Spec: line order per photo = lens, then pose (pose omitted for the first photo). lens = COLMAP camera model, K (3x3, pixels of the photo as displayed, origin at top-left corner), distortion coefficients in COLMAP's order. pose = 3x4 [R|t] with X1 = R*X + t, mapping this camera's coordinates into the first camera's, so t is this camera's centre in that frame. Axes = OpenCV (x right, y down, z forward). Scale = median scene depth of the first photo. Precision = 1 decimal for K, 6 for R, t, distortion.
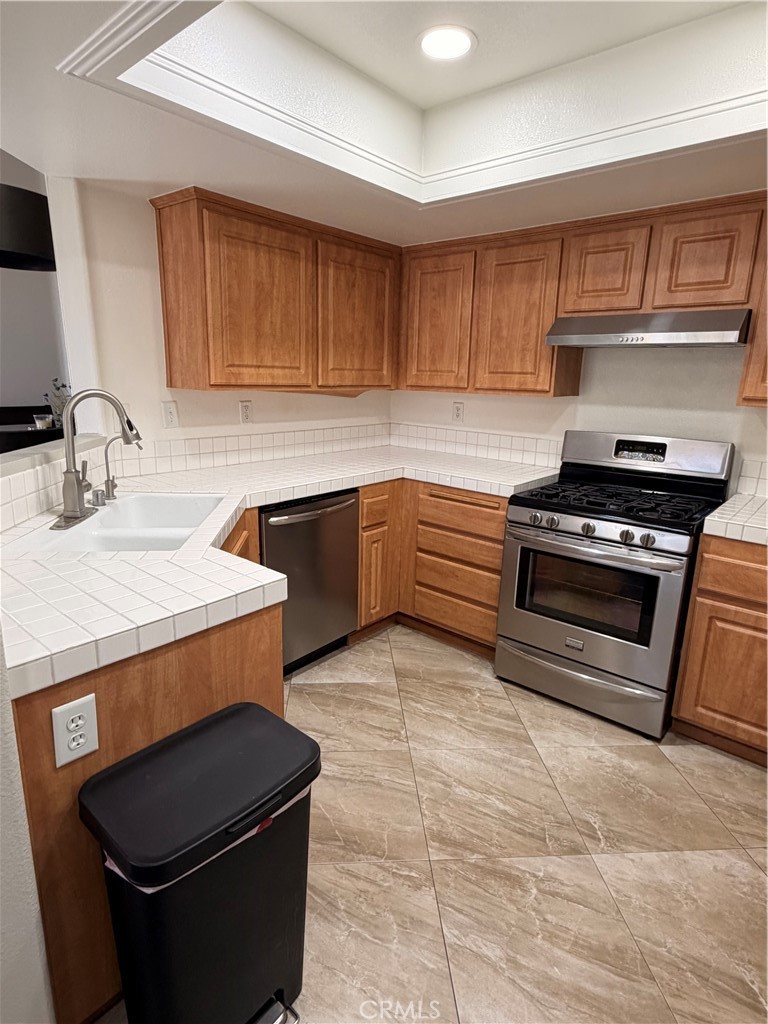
lens RADIAL K [[549.9, 0, 384.4], [0, 549.9, 506.0], [0, 0, 1]] dist [-0.005723, -0.000071]
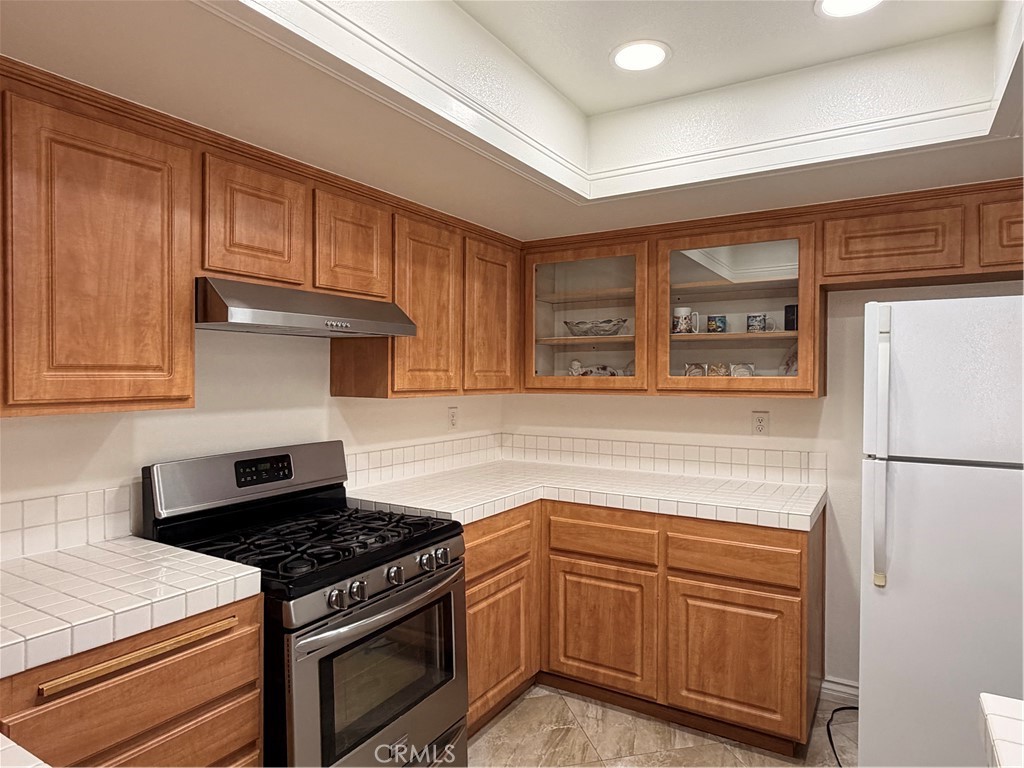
lens RADIAL K [[624.9, 0, 515.2], [0, 624.9, 381.7], [0, 0, 1]] dist [-0.004558, 0.000678]
pose [[-0.165193, -0.034926, 0.985643, -0.400279], [0.224278, 0.971860, 0.072026, -0.200570], [-0.960422, 0.232956, -0.152711, 0.788591]]
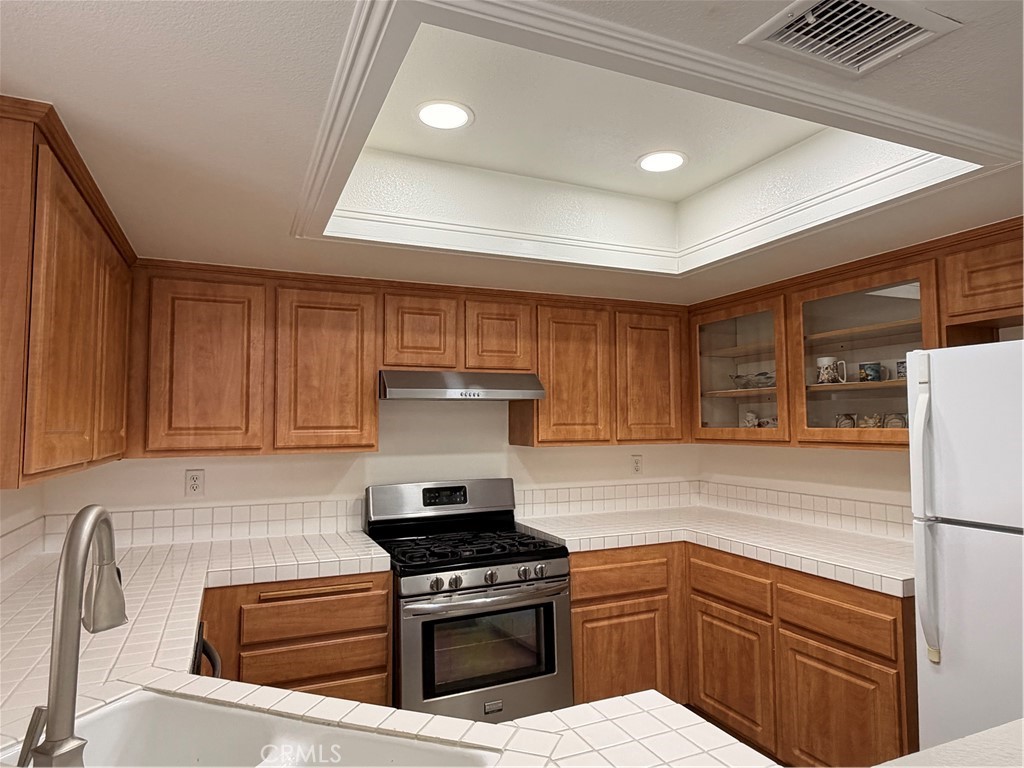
lens RADIAL K [[624.9, 0, 518.5], [0, 624.9, 382.5], [0, 0, 1]] dist [-0.004558, 0.000678]
pose [[0.423057, 0.030463, 0.905591, -0.558475], [0.229805, 0.963150, -0.139755, -0.111295], [-0.876477, 0.267234, 0.400467, 0.351085]]
